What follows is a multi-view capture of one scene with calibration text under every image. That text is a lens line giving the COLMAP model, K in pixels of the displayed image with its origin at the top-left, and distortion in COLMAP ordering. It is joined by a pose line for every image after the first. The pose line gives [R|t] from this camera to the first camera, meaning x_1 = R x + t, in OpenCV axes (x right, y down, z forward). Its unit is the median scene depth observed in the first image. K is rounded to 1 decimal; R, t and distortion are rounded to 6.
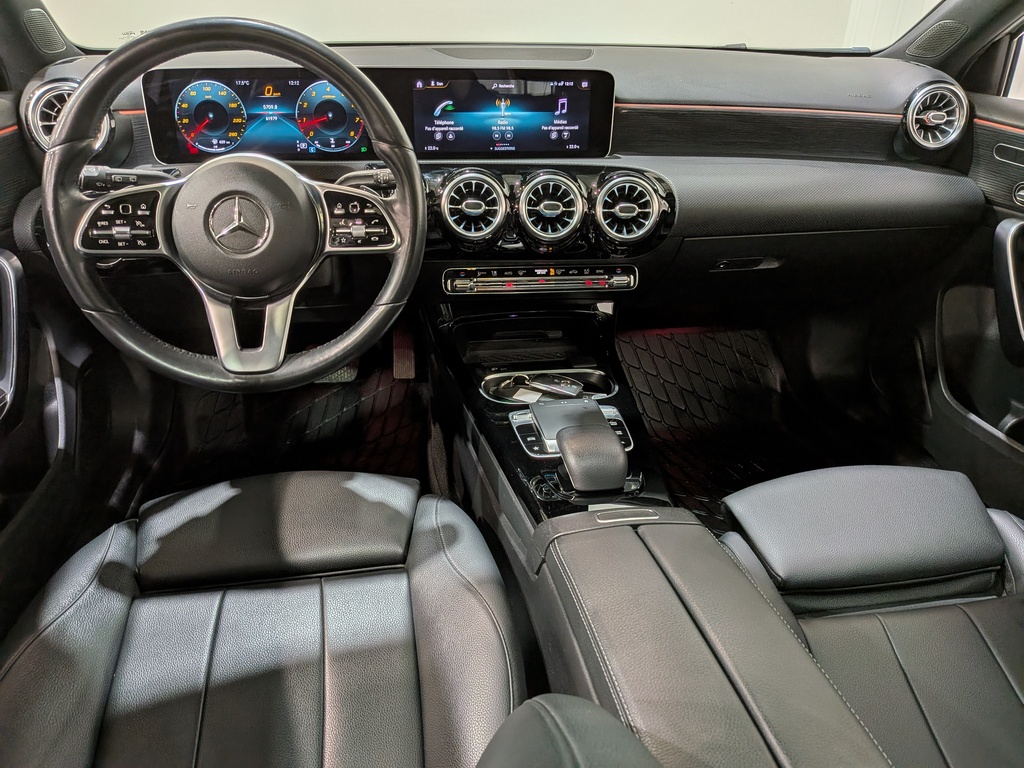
lens RADIAL K [[777.1, 0, 505.4], [0, 777.1, 388.8], [0, 0, 1]] dist [0.092141, -0.183977]
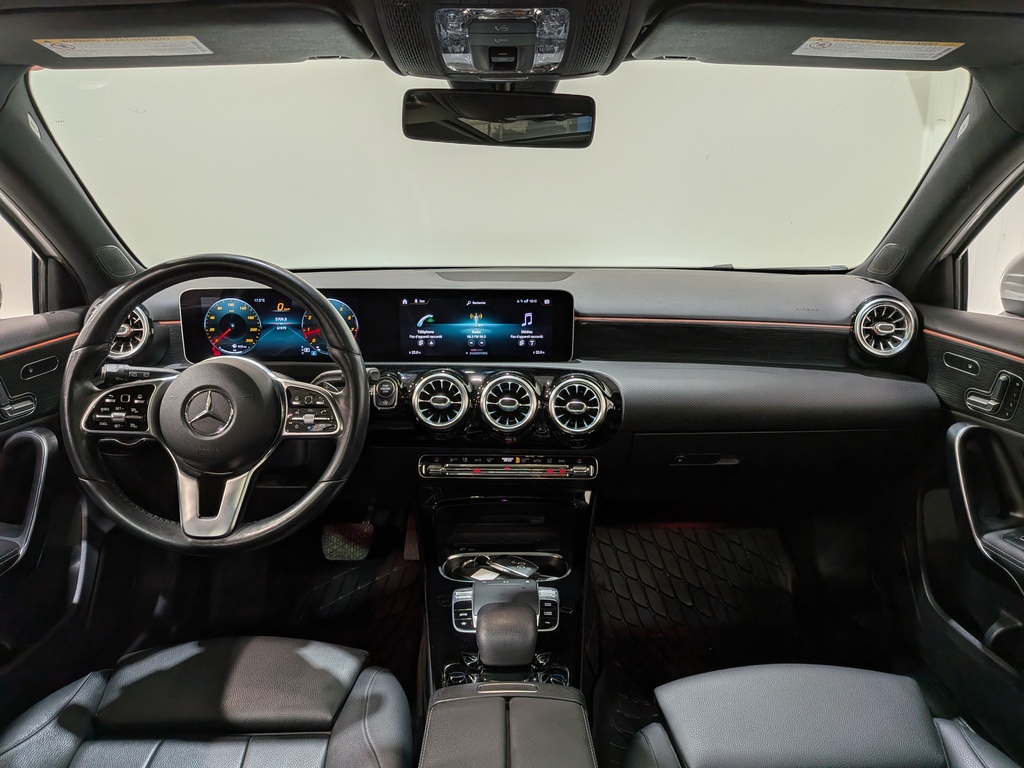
lens RADIAL K [[777.1, 0, 505.4], [0, 777.1, 388.8], [0, 0, 1]] dist [0.092141, -0.183977]
pose [[0.989810, 0.015765, -0.141516, 0.216530], [-0.050102, 0.968859, -0.242492, 0.020356], [0.133286, 0.247111, 0.959776, -0.085037]]
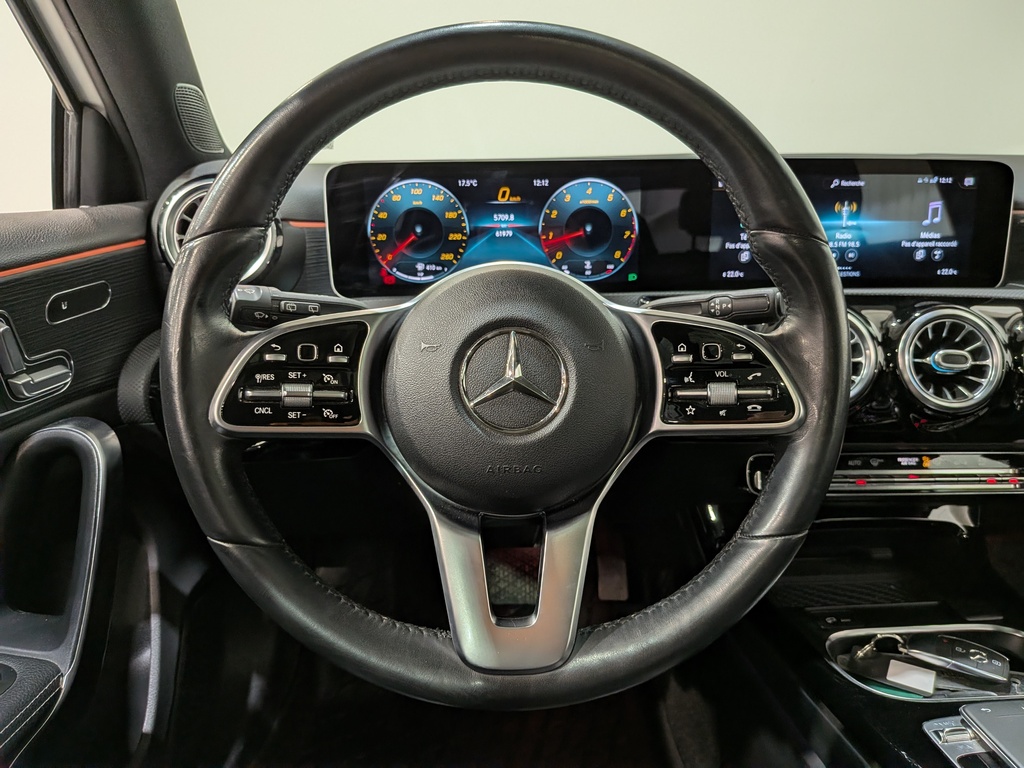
lens RADIAL K [[793.4, 0, 517.6], [0, 793.4, 378.3], [0, 0, 1]] dist [0.089632, -0.193052]
pose [[0.993441, 0.004356, -0.114259, -0.209235], [-0.029985, 0.974226, -0.223573, -0.069746], [0.110340, 0.225532, 0.967967, 0.368245]]
